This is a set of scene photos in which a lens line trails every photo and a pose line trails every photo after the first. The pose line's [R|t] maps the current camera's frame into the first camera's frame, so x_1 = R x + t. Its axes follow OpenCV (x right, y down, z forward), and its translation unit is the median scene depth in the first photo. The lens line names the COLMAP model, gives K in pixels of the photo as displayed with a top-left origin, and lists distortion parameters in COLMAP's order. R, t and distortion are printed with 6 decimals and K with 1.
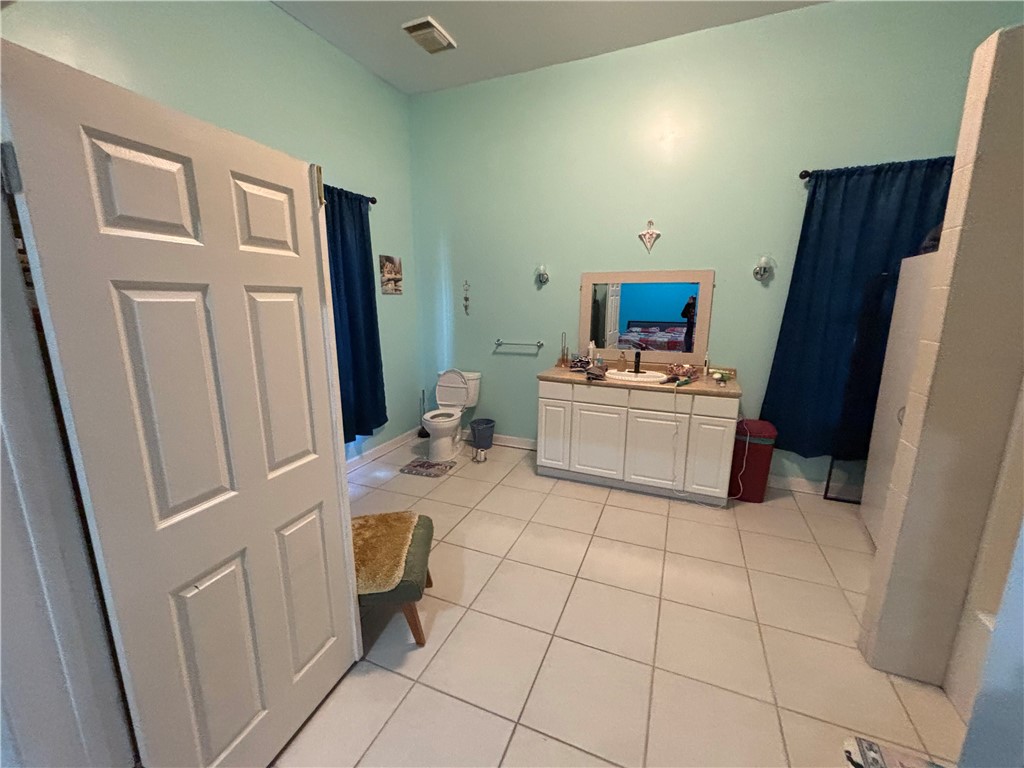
lens RADIAL K [[416.3, 0, 511.4], [0, 416.3, 387.3], [0, 0, 1]] dist [0.000200, -0.000799]
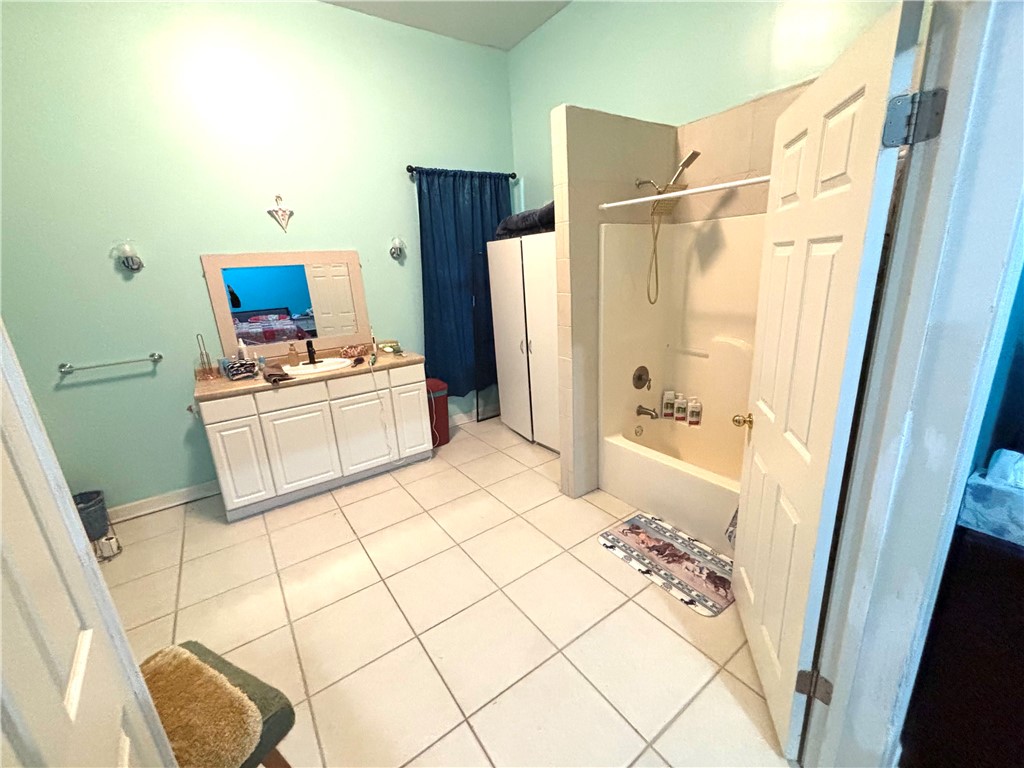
lens RADIAL K [[418.6, 0, 512.0], [0, 418.6, 384.0], [0, 0, 1]] dist [0.017937, -0.000154]
pose [[0.527171, -0.262453, 0.808213, -0.243967], [0.238718, 0.958548, 0.155564, -0.033112], [-0.815539, 0.110927, 0.567971, 0.124157]]
